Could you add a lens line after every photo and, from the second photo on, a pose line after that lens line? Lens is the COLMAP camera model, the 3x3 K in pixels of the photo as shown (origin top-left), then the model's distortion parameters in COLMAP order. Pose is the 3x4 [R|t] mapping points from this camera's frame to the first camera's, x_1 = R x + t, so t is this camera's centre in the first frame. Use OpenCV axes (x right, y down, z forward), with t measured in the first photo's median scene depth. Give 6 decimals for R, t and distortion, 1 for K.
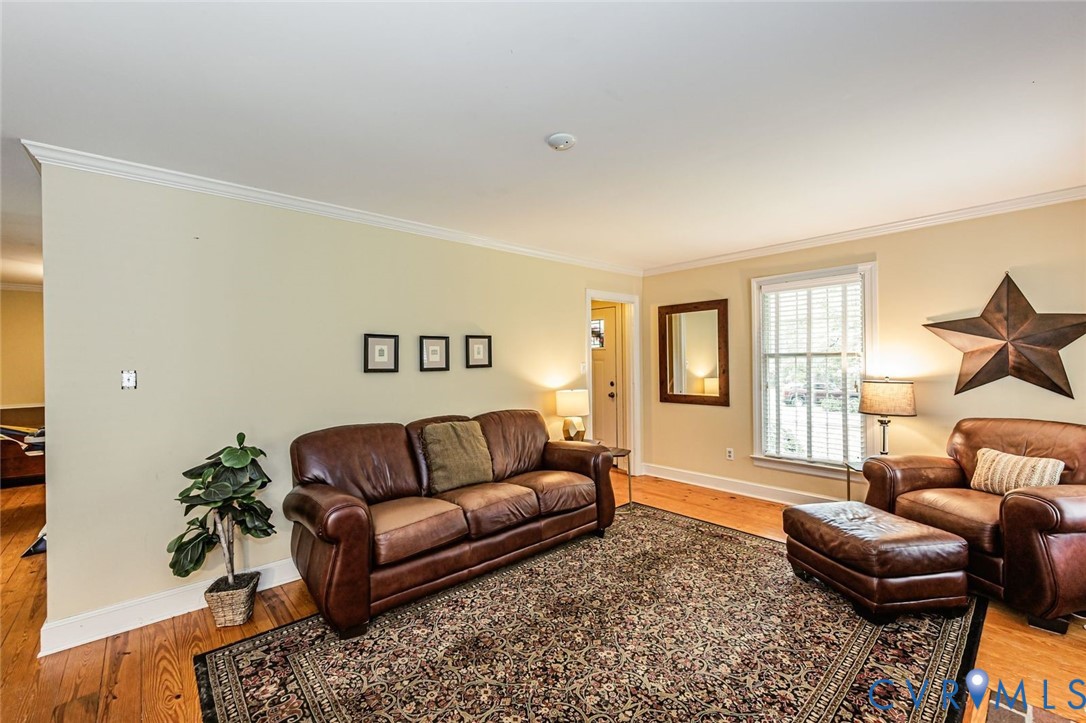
lens RADIAL K [[443.3, 0, 526.6], [0, 443.3, 363.4], [0, 0, 1]] dist [-0.000059, 0.000194]
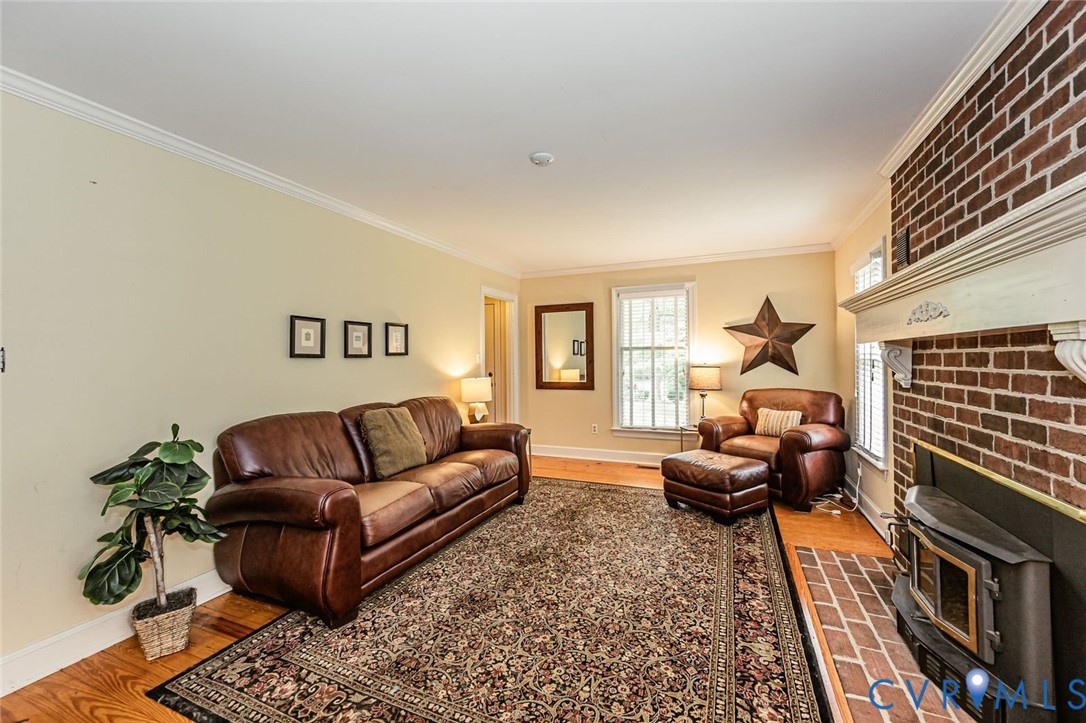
lens RADIAL K [[434.5, 0, 540.2], [0, 434.5, 358.6], [0, 0, 1]] dist [0.001082, 0.000139]
pose [[0.902662, 0.004469, 0.430328, -0.312687], [-0.000836, 0.999962, -0.008630, 0.032993], [-0.430350, 0.007430, 0.902632, -0.035958]]
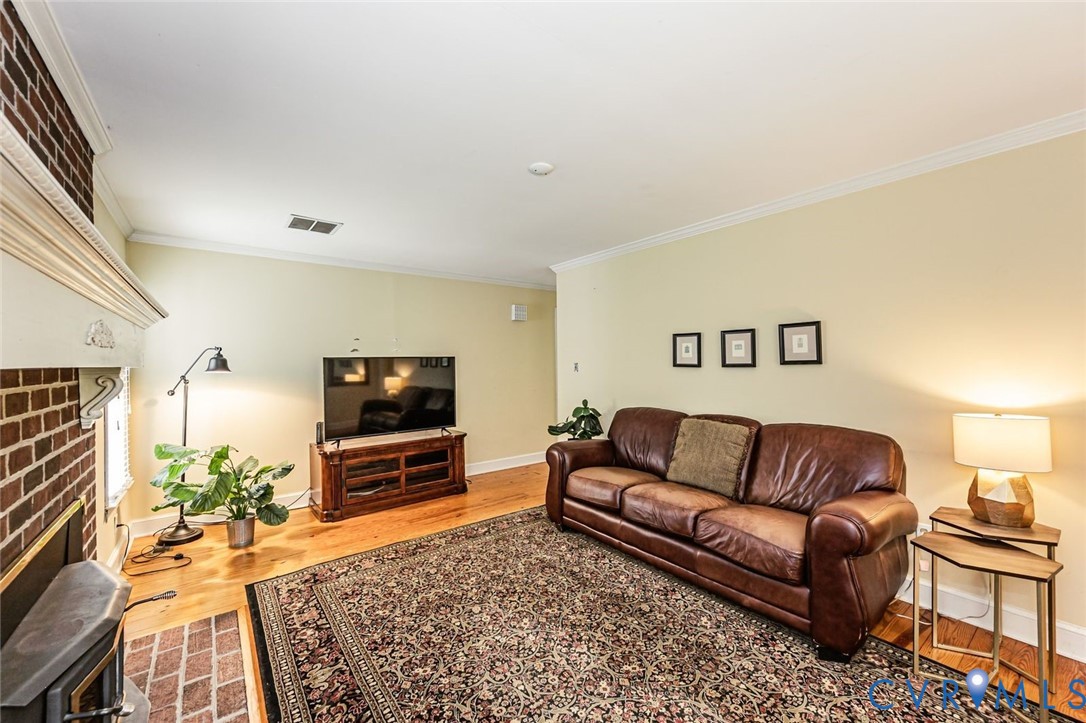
lens RADIAL K [[434.5, 0, 540.2], [0, 434.5, 358.6], [0, 0, 1]] dist [0.001082, 0.000139]
pose [[-0.061765, 0.003070, -0.998086, 0.889544], [0.008459, 0.999961, 0.002553, -0.007951], [0.998055, -0.008285, -0.061789, 0.778829]]
